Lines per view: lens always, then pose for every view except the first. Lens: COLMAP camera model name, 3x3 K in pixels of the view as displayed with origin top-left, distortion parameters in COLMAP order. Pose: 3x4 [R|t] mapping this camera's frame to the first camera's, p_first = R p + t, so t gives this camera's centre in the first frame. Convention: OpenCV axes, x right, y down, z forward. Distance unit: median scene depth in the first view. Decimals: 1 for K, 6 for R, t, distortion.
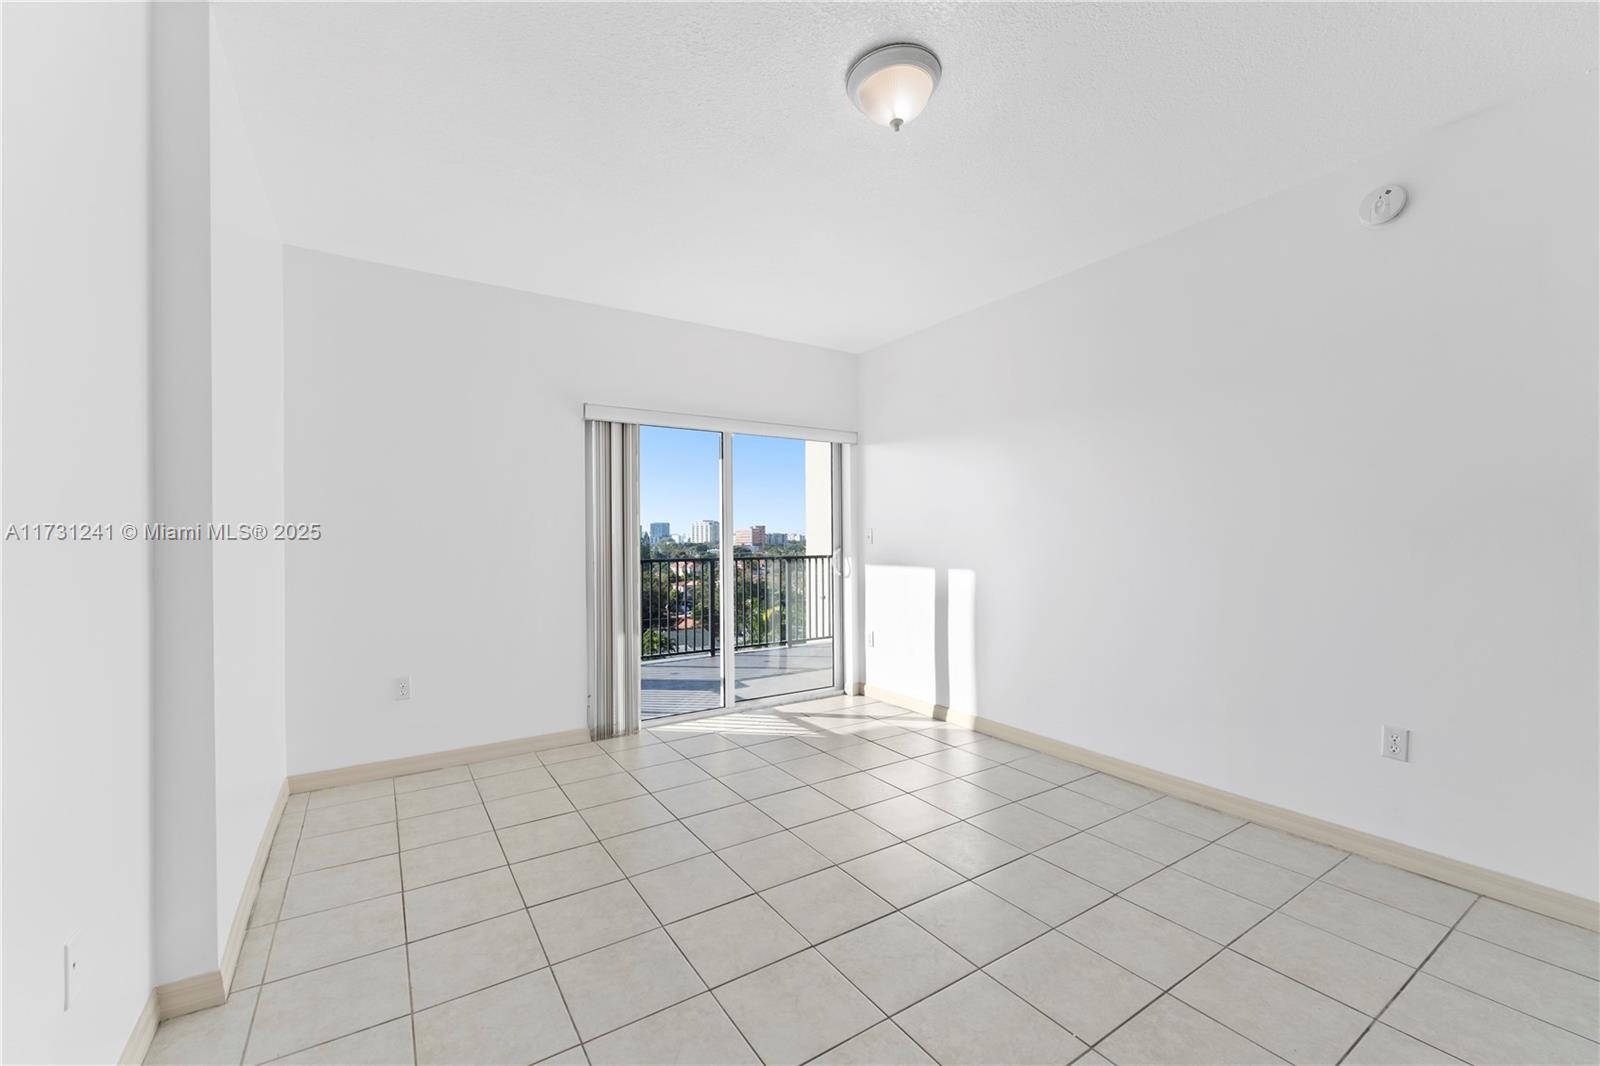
lens RADIAL K [[645.7, 0, 794.1], [0, 645.7, 533.2], [0, 0, 1]] dist [0.006847, -0.000106]
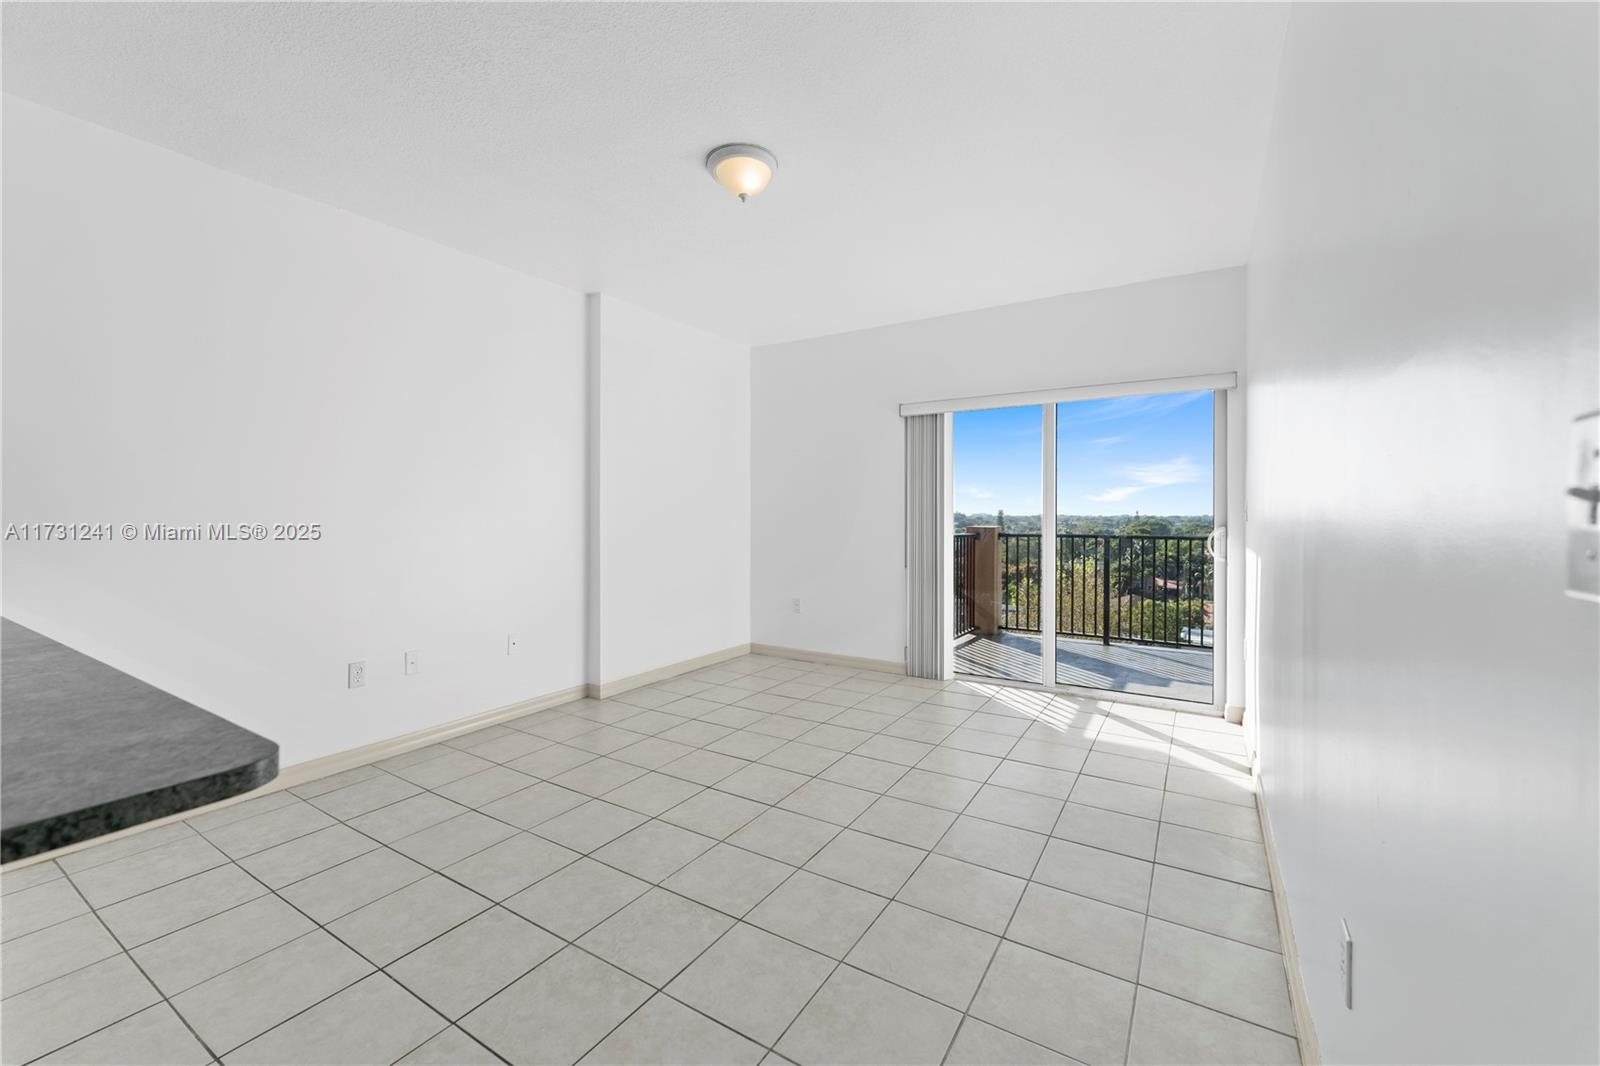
lens RADIAL K [[645.7, 0, 797.4], [0, 645.7, 524.2], [0, 0, 1]] dist [0.006847, -0.000106]
pose [[0.426771, 0.018618, -0.904168, 0.684227], [-0.001791, 0.999803, 0.019743, 0.006211], [0.904358, -0.006806, 0.426721, 0.267955]]
